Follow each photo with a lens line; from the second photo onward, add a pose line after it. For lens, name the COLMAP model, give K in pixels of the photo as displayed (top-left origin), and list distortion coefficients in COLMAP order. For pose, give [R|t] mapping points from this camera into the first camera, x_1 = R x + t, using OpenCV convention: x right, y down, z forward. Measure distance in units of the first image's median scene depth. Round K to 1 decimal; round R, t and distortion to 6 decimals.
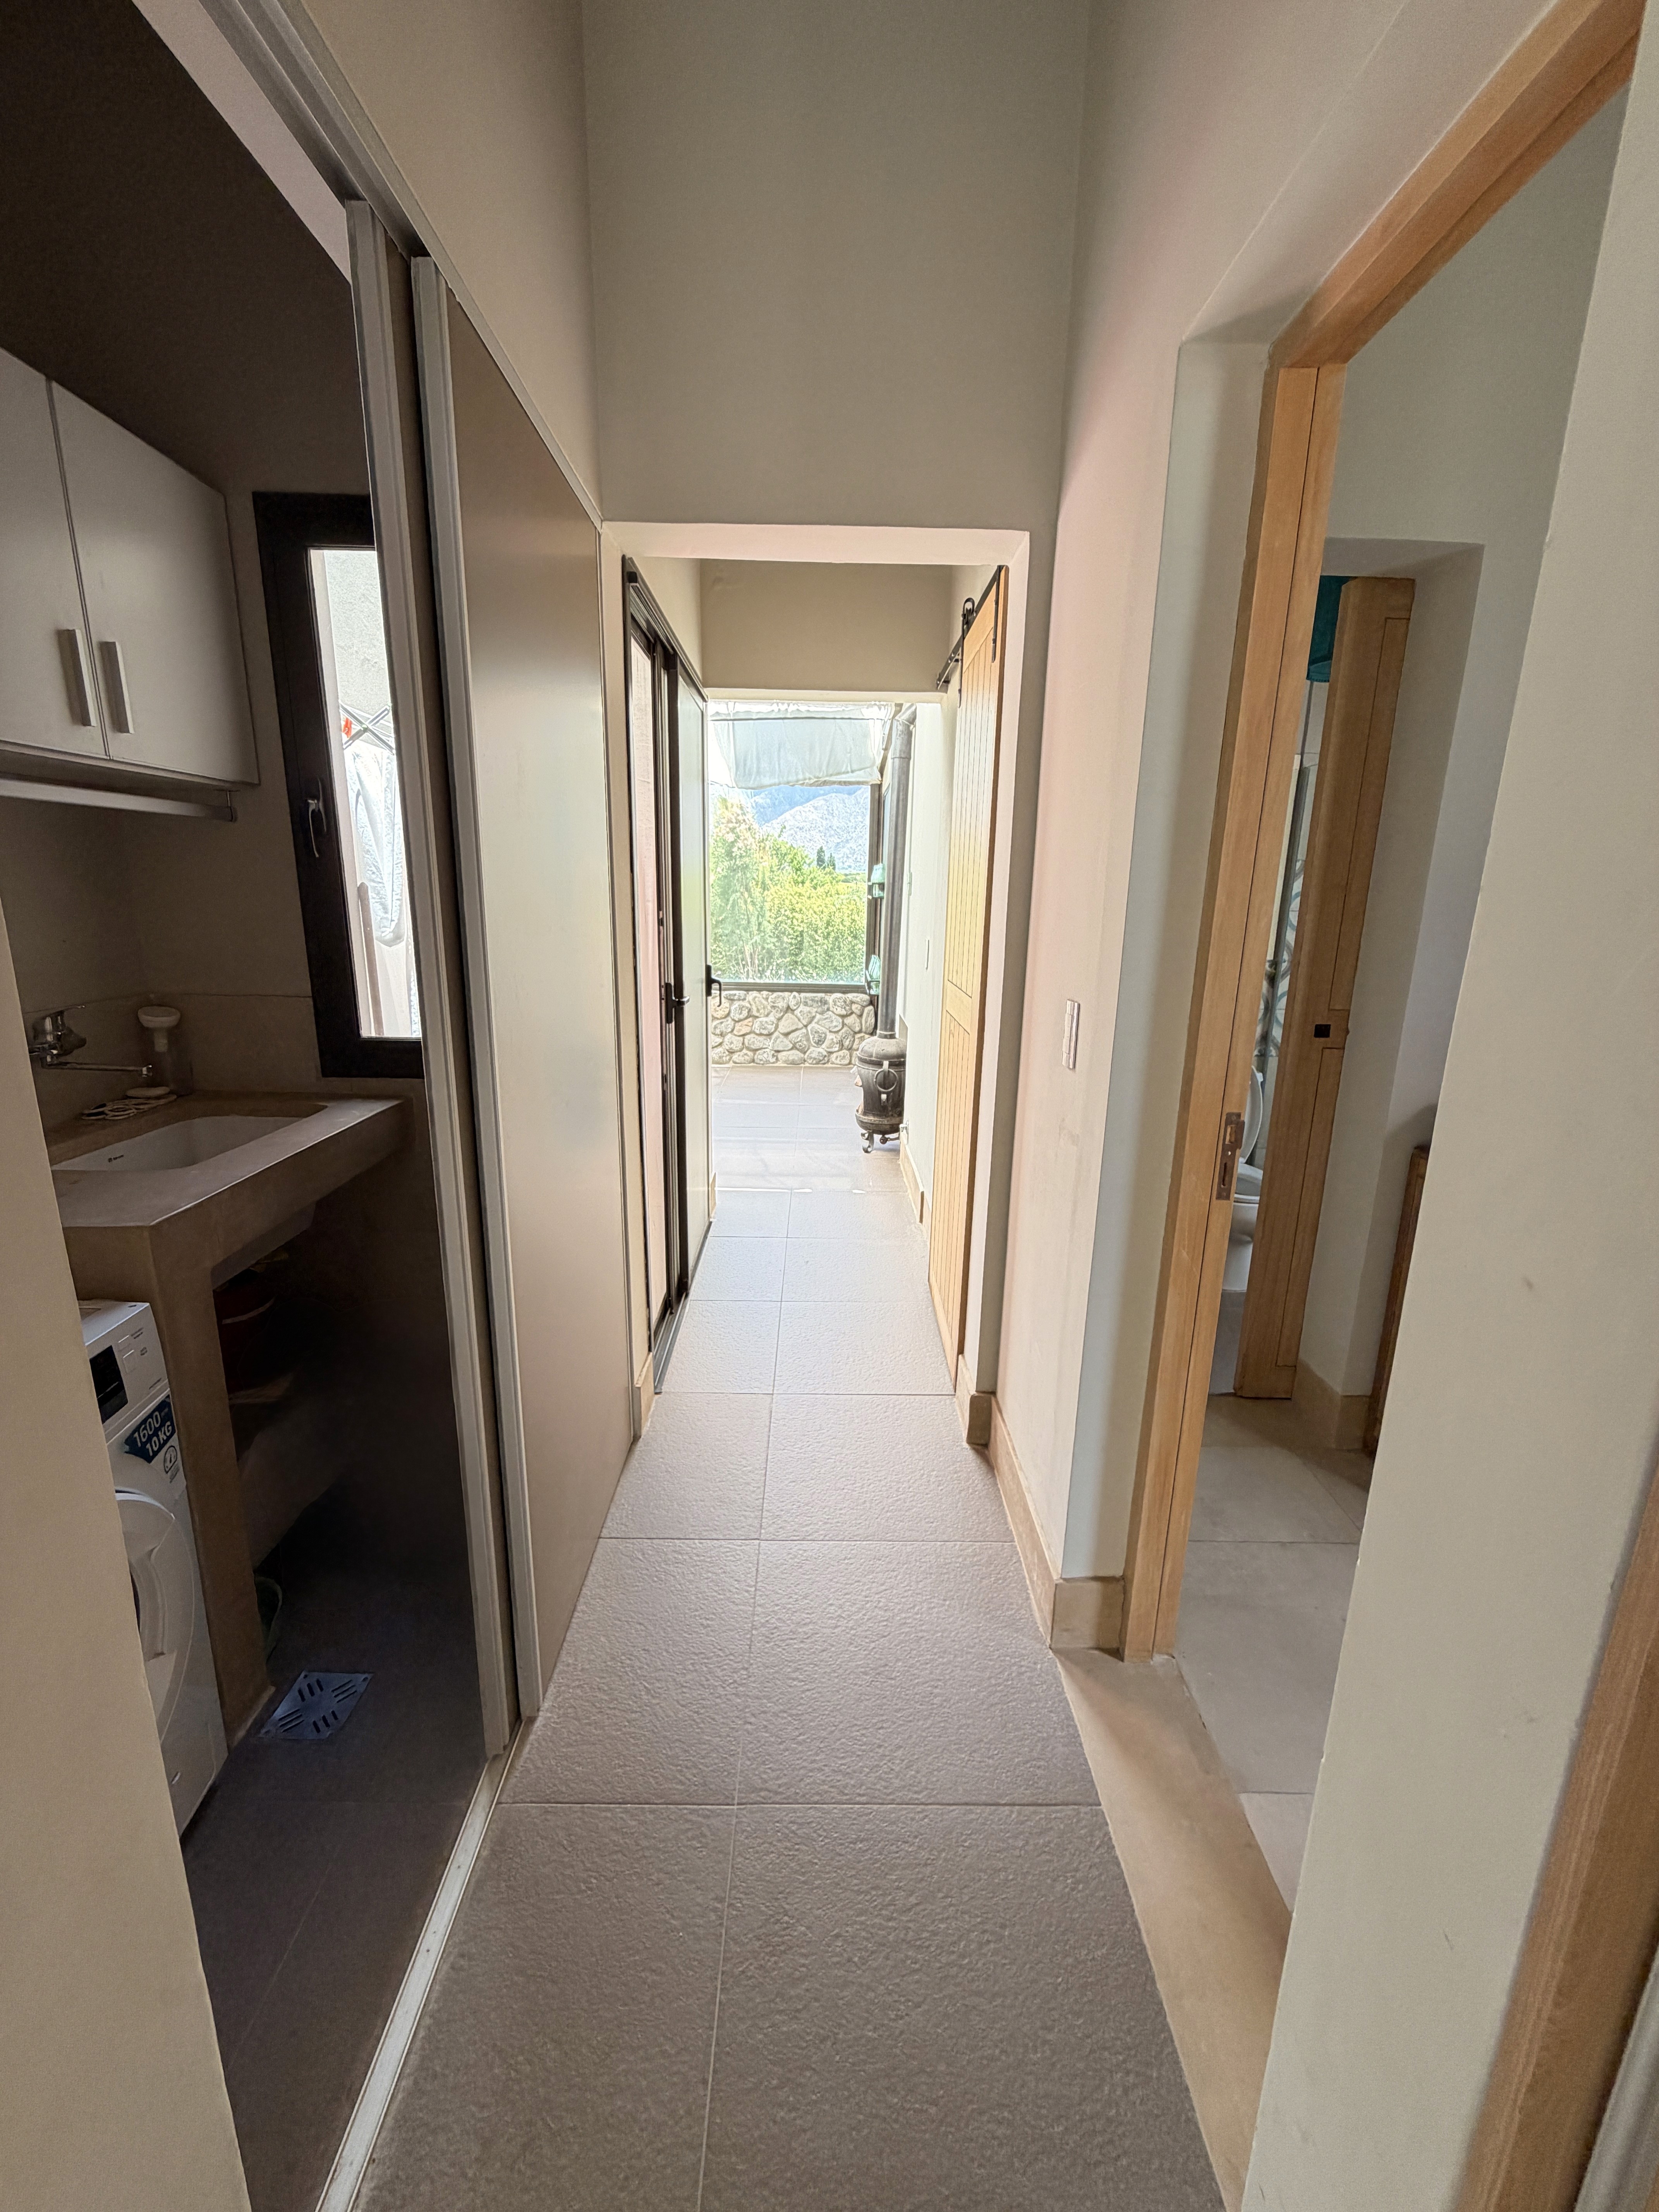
lens RADIAL K [[883.9, 0, 828.6], [0, 883.9, 1102.9], [0, 0, 1]] dist [0.000167, -0.000715]
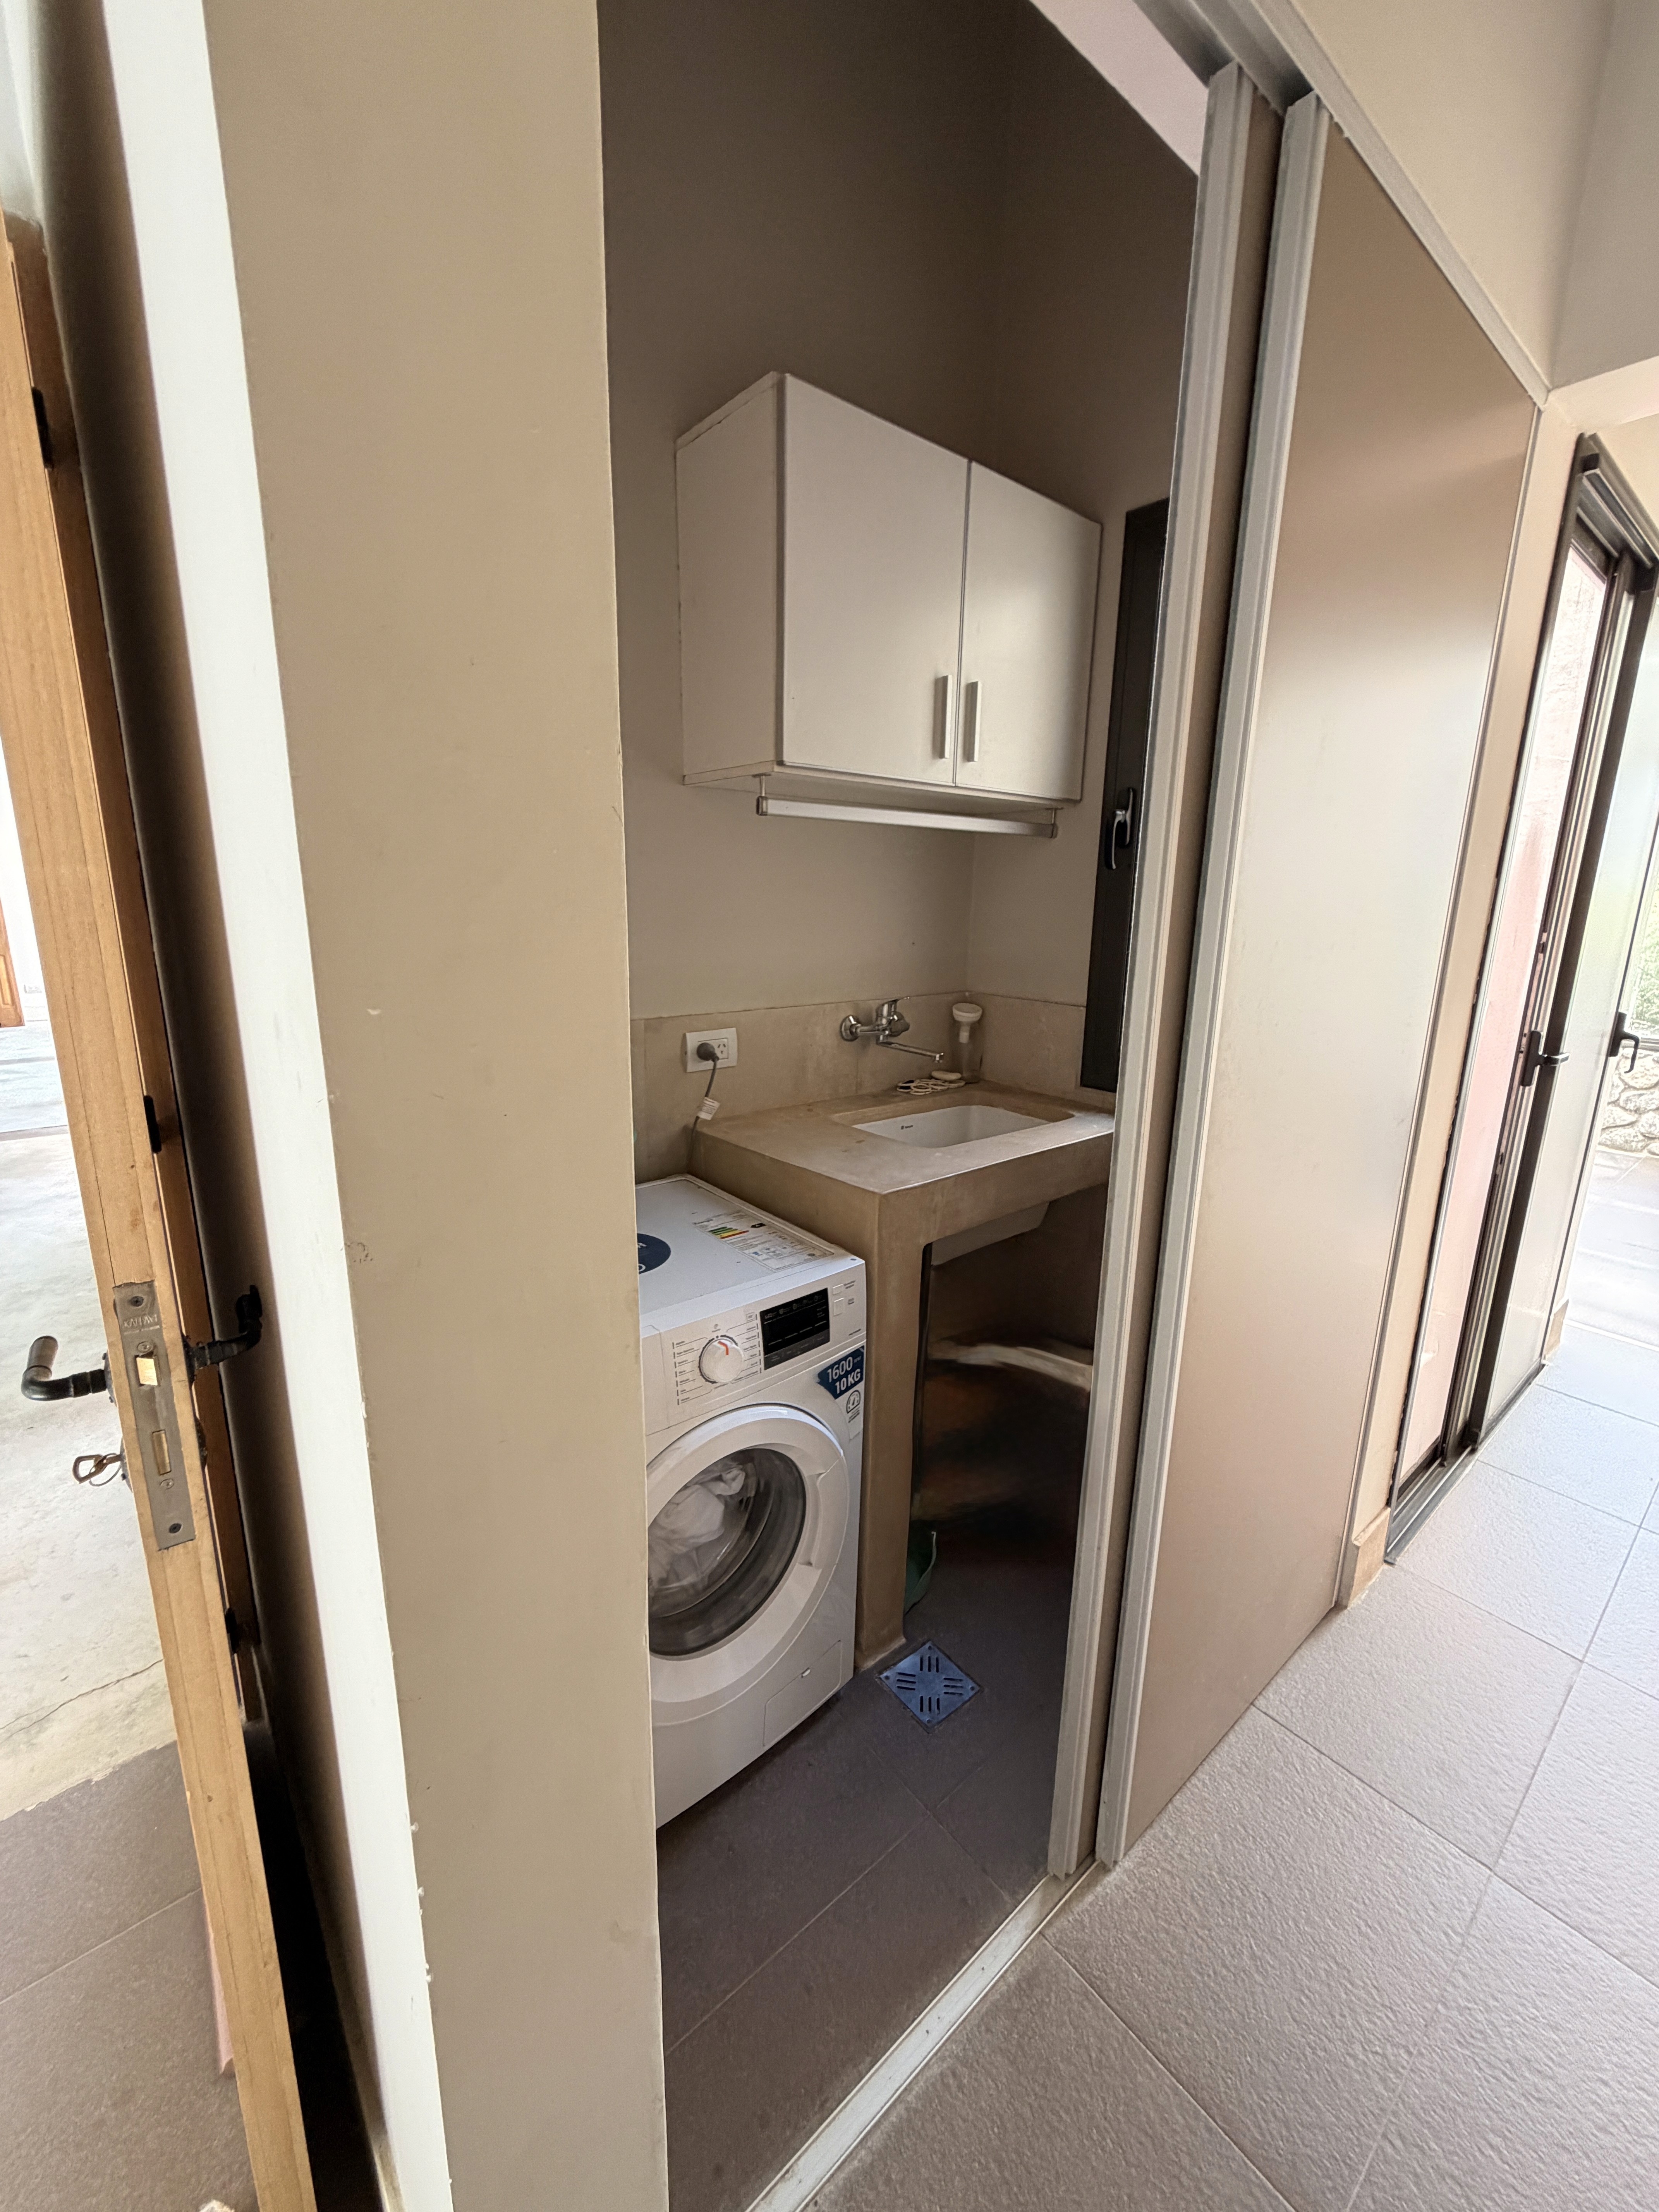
lens RADIAL K [[883.9, 0, 825.6], [0, 883.9, 1100.4], [0, 0, 1]] dist [0.000167, -0.000715]
pose [[0.633233, 0.165780, -0.755998, 0.012191], [-0.186104, 0.980746, 0.059181, -0.023785], [0.751253, 0.103219, 0.651893, 0.157004]]
